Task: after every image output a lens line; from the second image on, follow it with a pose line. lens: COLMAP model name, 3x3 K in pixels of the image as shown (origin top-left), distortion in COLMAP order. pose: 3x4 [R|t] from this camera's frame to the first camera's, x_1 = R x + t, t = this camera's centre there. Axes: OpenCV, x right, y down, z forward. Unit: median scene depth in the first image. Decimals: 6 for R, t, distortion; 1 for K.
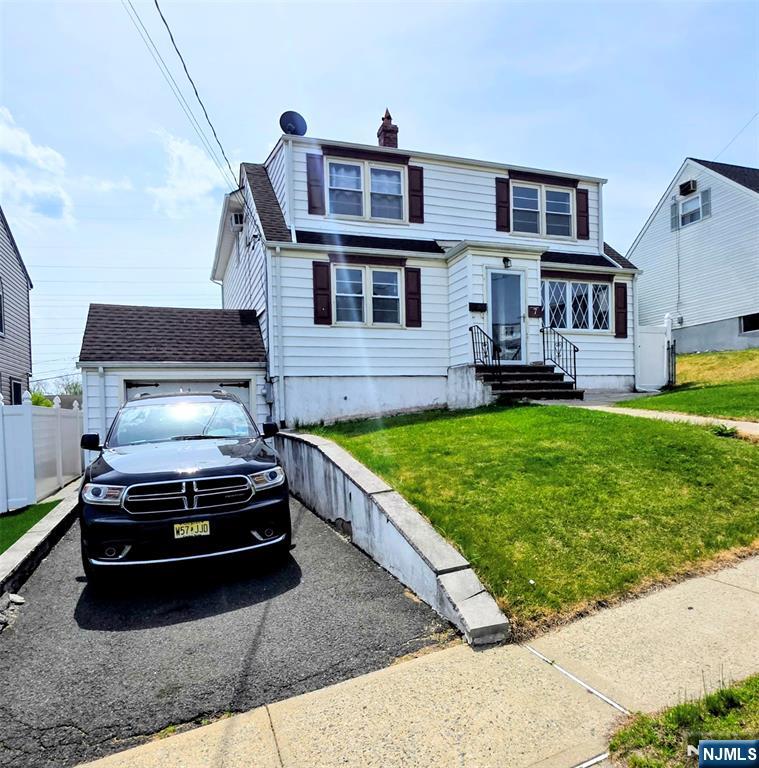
lens RADIAL K [[430.7, 0, 329.5], [0, 430.7, 390.6], [0, 0, 1]] dist [-0.000816, -0.000751]
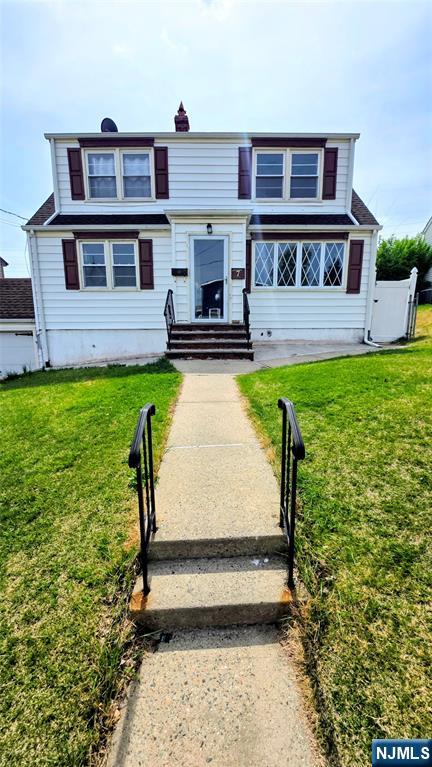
lens RADIAL K [[302.5, 0, 214.0], [0, 302.5, 384.8], [0, 0, 1]] dist [-0.000531, -0.000137]
pose [[0.969526, 0.044125, -0.240982, 0.543153], [-0.007111, 0.988300, 0.152355, -0.007829], [0.244885, -0.145998, 0.958497, 0.147446]]
